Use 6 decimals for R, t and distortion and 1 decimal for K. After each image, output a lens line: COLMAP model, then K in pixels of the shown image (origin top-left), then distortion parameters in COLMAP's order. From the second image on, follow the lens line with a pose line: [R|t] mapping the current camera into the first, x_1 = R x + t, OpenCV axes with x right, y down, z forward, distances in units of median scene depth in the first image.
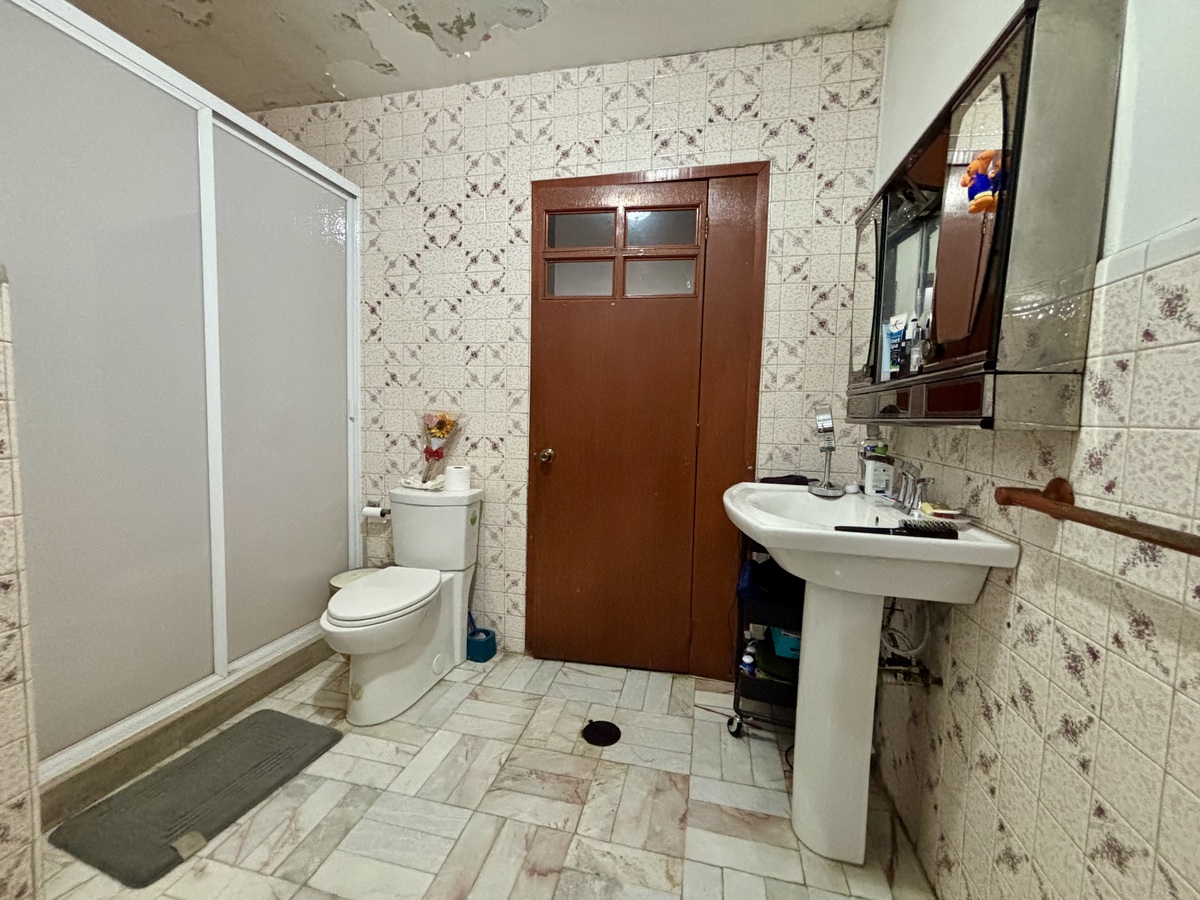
lens RADIAL K [[482.0, 0, 591.5], [0, 482.0, 449.2], [0, 0, 1]] dist [-0.000966, 0.001416]
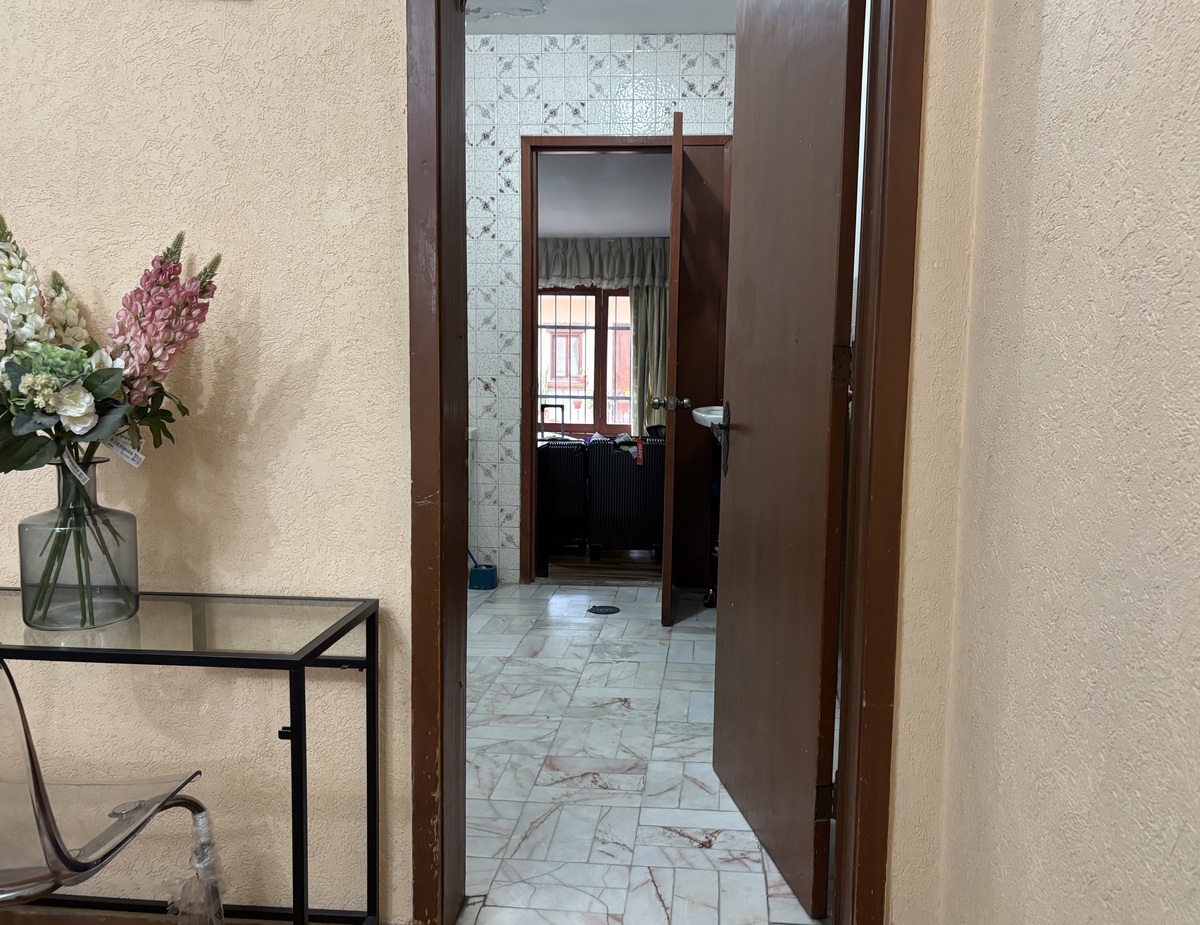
lens RADIAL K [[998.9, 0, 604.5], [0, 998.9, 464.7], [0, 0, 1]] dist [0.012184, 0.003720]
pose [[0.991514, -0.024961, 0.127578, -0.241678], [0.019718, 0.998915, 0.042195, 0.081533], [-0.128492, -0.039321, 0.990931, -1.245080]]
